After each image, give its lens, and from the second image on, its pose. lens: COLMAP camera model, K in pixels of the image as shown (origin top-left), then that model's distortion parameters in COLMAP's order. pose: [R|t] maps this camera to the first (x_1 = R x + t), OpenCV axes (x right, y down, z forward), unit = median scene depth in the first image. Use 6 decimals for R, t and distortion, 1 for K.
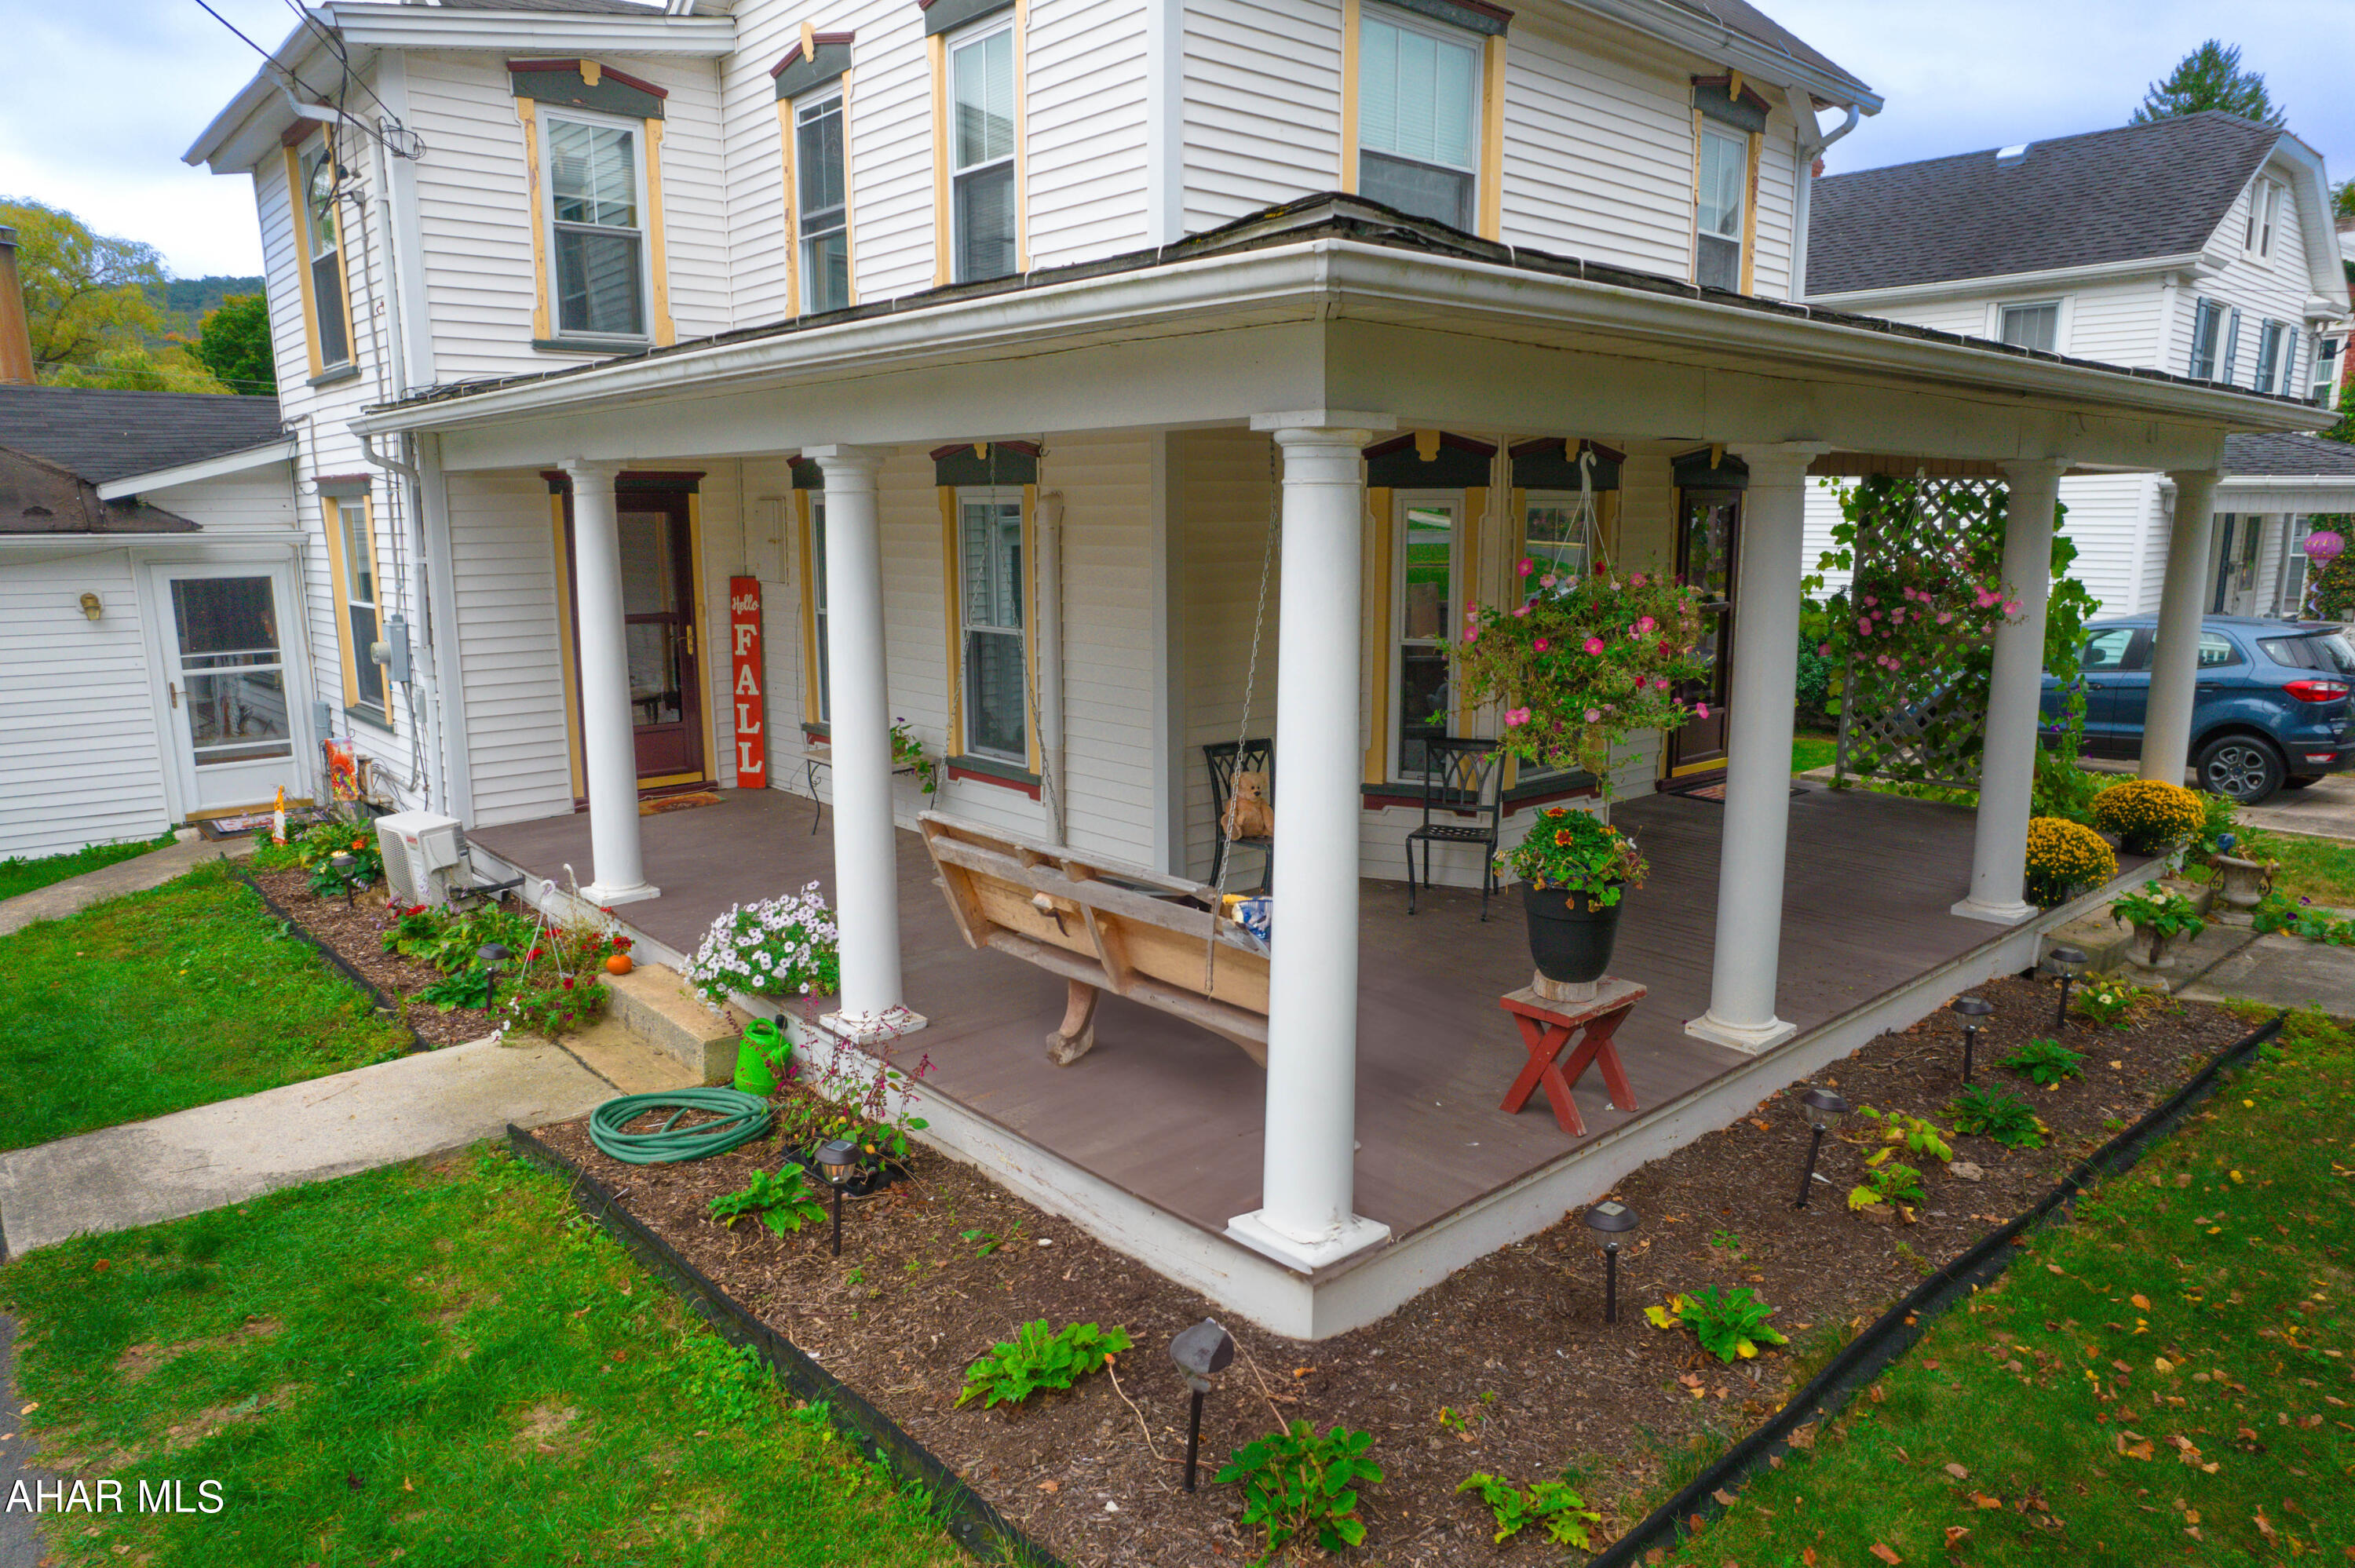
lens RADIAL K [[1505.8, 0, 1180.3], [0, 1505.8, 789.9], [0, 0, 1]] dist [-0.073203, 0.066497]
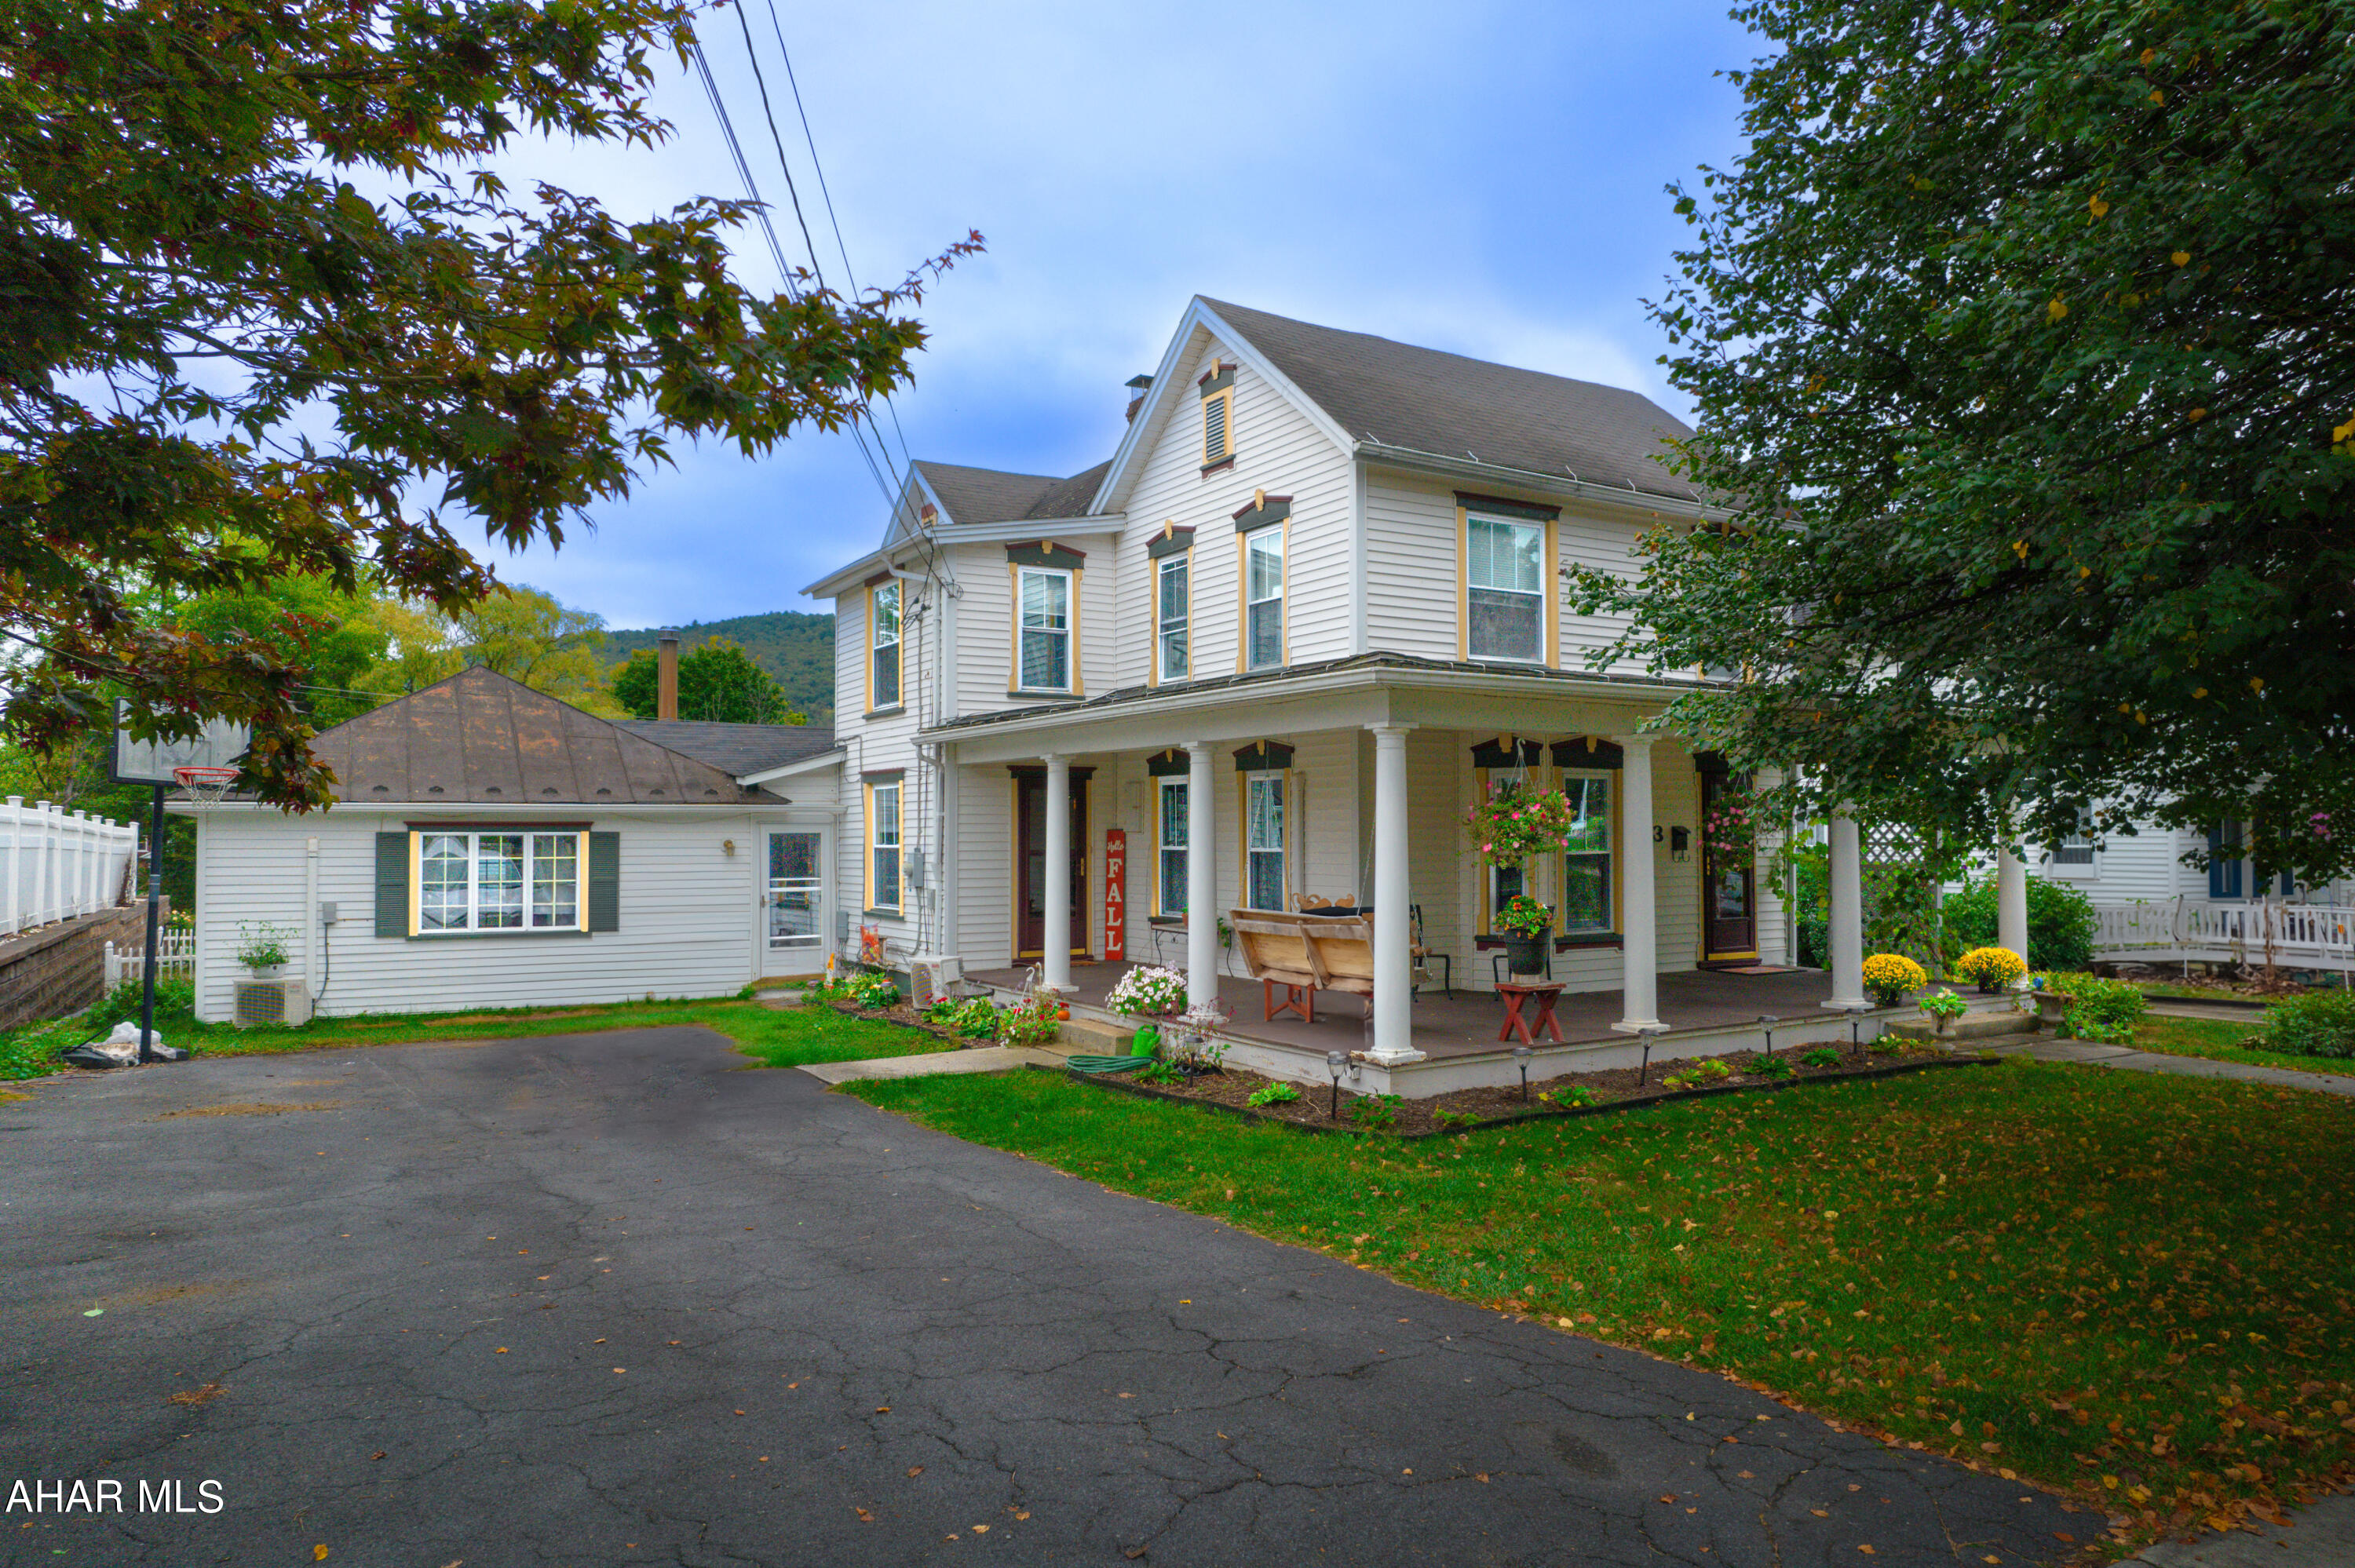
lens RADIAL K [[1505.8, 0, 1179.6], [0, 1505.8, 790.9], [0, 0, 1]] dist [-0.073203, 0.066497]
pose [[0.983882, -0.004868, -0.178753, 0.084808], [-0.033342, 0.977105, -0.210128, 0.184930], [0.175683, 0.212701, 0.961194, -0.674811]]
